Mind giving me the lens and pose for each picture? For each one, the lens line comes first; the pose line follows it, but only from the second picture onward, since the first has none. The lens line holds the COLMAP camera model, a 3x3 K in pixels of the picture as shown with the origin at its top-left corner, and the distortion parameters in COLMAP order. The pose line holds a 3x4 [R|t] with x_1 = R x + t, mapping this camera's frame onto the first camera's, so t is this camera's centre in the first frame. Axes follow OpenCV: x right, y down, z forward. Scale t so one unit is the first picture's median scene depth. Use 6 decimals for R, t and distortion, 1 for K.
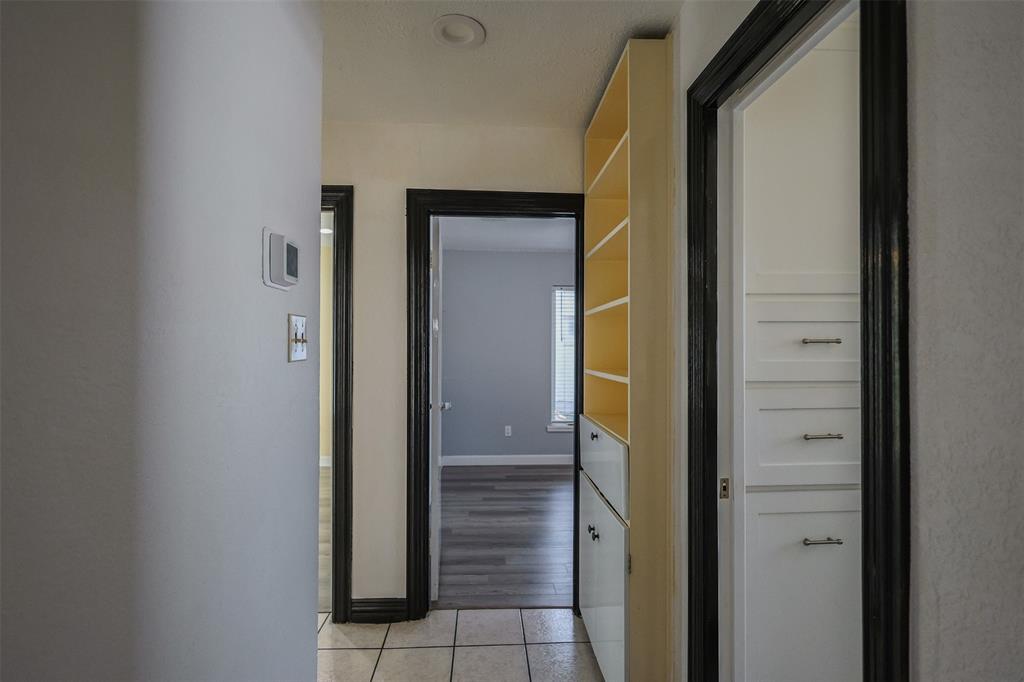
lens RADIAL K [[507.0, 0, 512.0], [0, 507.0, 341.0], [0, 0, 1]] dist [-0.001018, 0.000161]
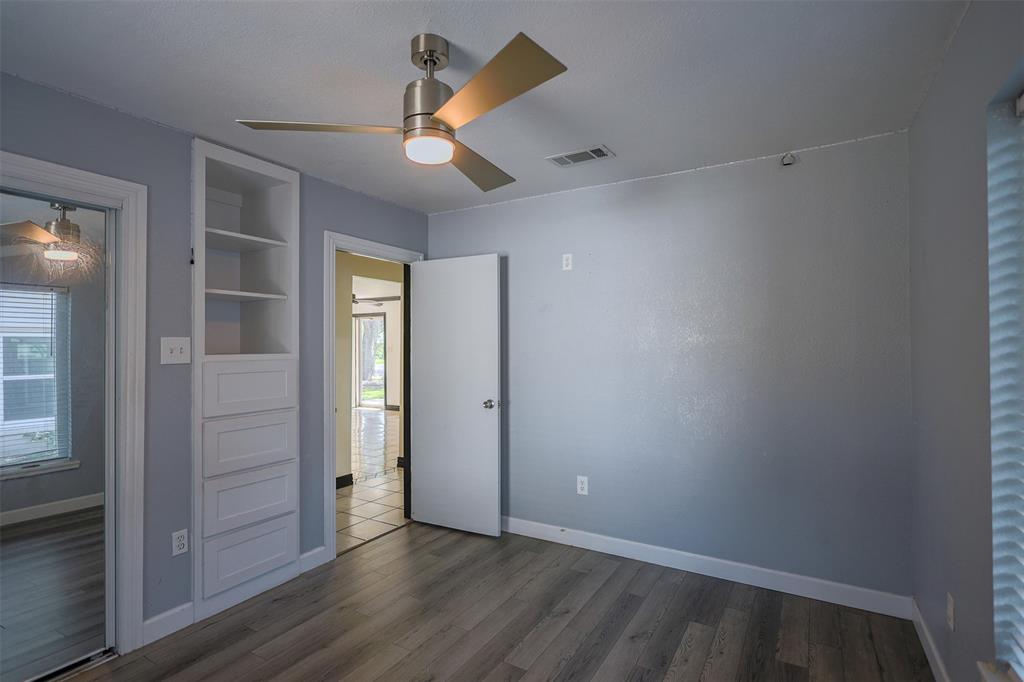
lens RADIAL K [[507.0, 0, 512.0], [0, 507.0, 341.0], [0, 0, 1]] dist [-0.001018, 0.000161]
pose [[-0.555349, -0.009003, -0.831569, 0.583995], [0.010611, 0.999783, -0.017911, 0.003578], [0.831550, -0.018771, -0.555133, 1.288173]]
